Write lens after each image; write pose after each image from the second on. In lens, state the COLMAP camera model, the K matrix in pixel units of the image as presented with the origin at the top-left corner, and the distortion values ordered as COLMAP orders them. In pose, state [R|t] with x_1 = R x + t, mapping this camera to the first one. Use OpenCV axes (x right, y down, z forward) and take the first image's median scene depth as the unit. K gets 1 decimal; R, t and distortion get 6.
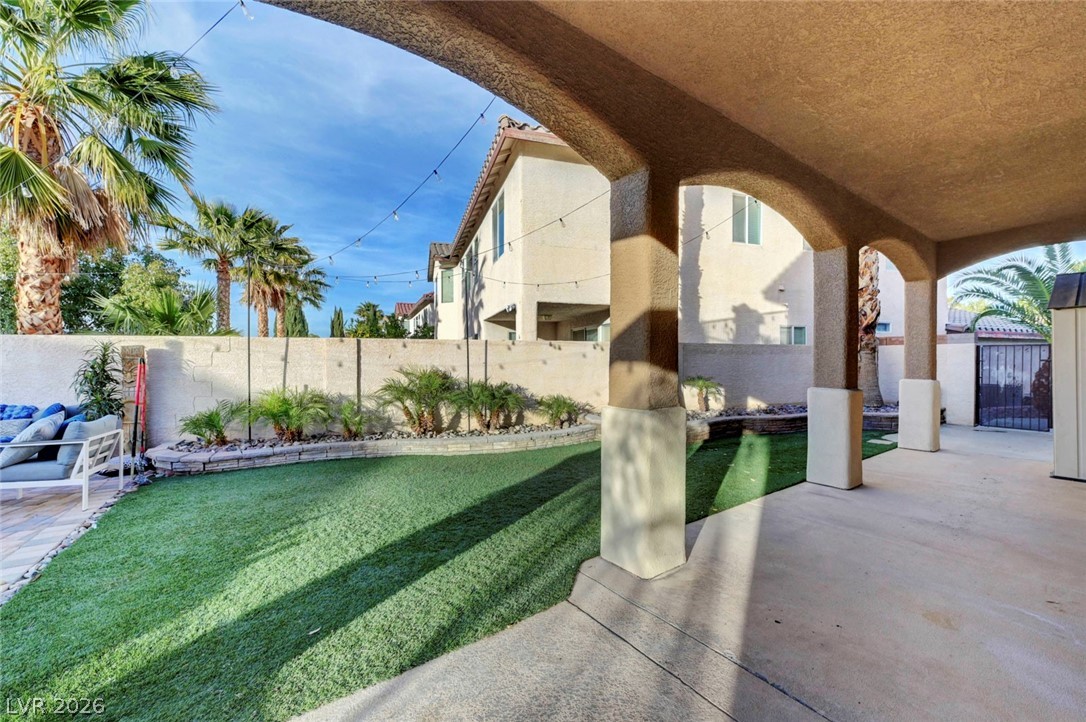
lens RADIAL K [[438.8, 0, 543.0], [0, 438.8, 361.0], [0, 0, 1]] dist [0.003851, 0.000291]
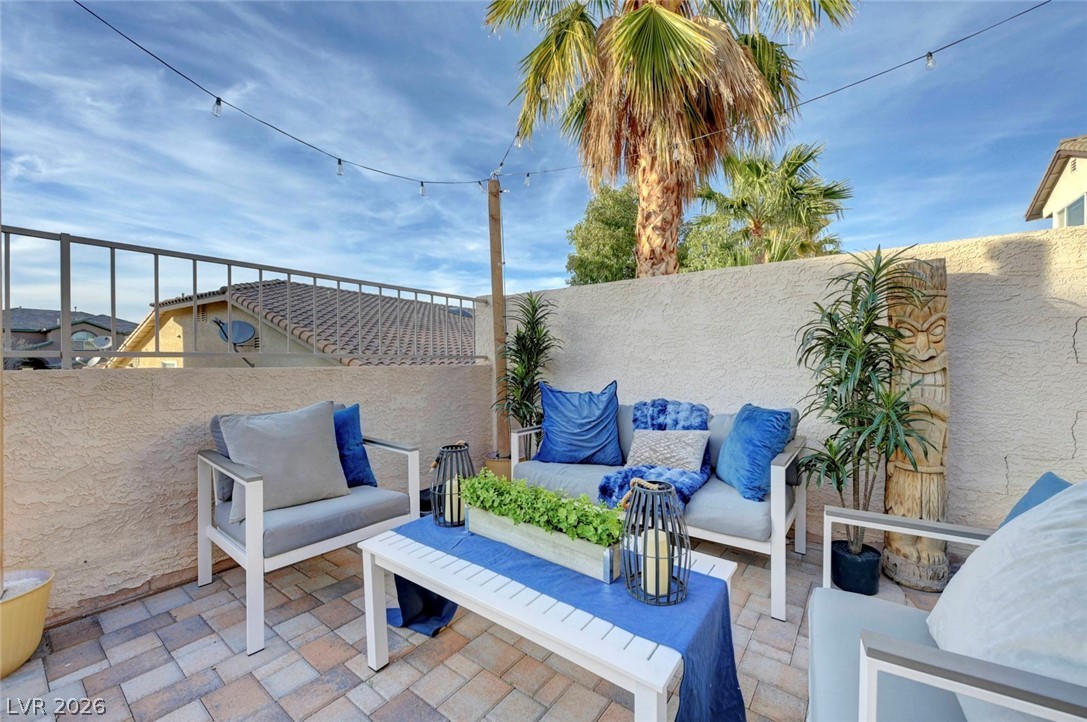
lens RADIAL K [[436.1, 0, 544.9], [0, 436.1, 334.5], [0, 0, 1]] dist [0.001427, -0.000147]
pose [[0.606672, -0.049939, -0.793382, -0.728511], [-0.007415, 0.997626, -0.068465, 0.047123], [0.794917, 0.047419, 0.604862, 0.458704]]
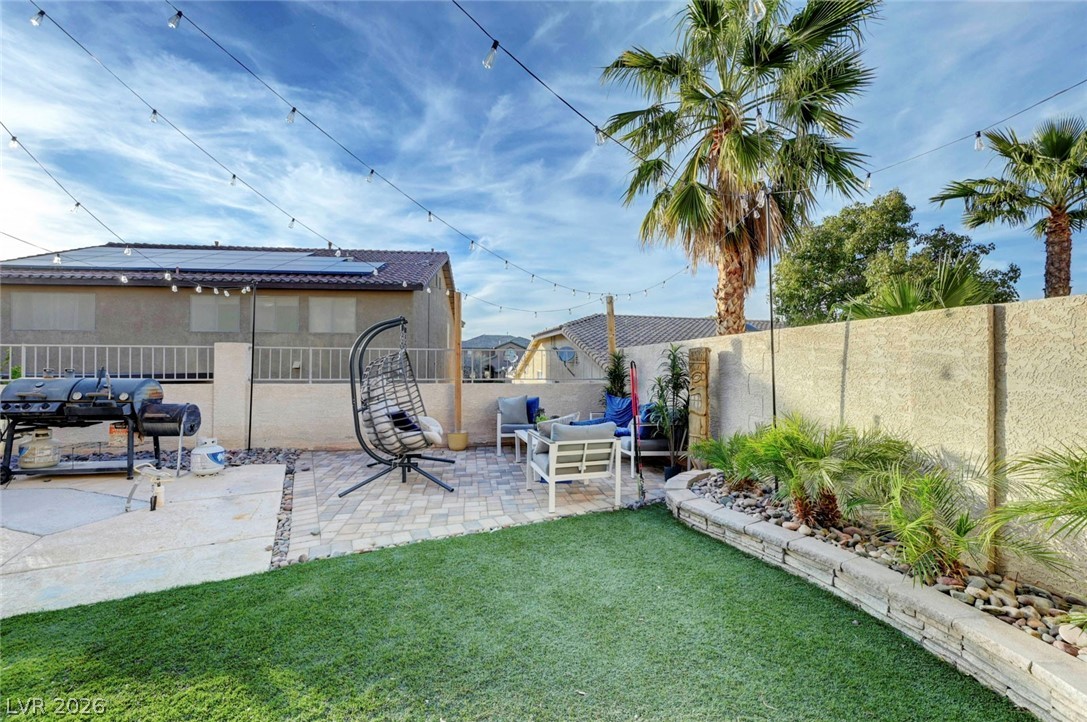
lens RADIAL K [[439.2, 0, 543.5], [0, 439.2, 361.0], [0, 0, 1]] dist [0.003851, 0.000291]
pose [[-0.098413, -0.011771, -0.995076, -0.024896], [-0.008889, 0.999901, -0.010949, 0.002621], [0.995106, 0.007768, -0.098508, 0.672398]]
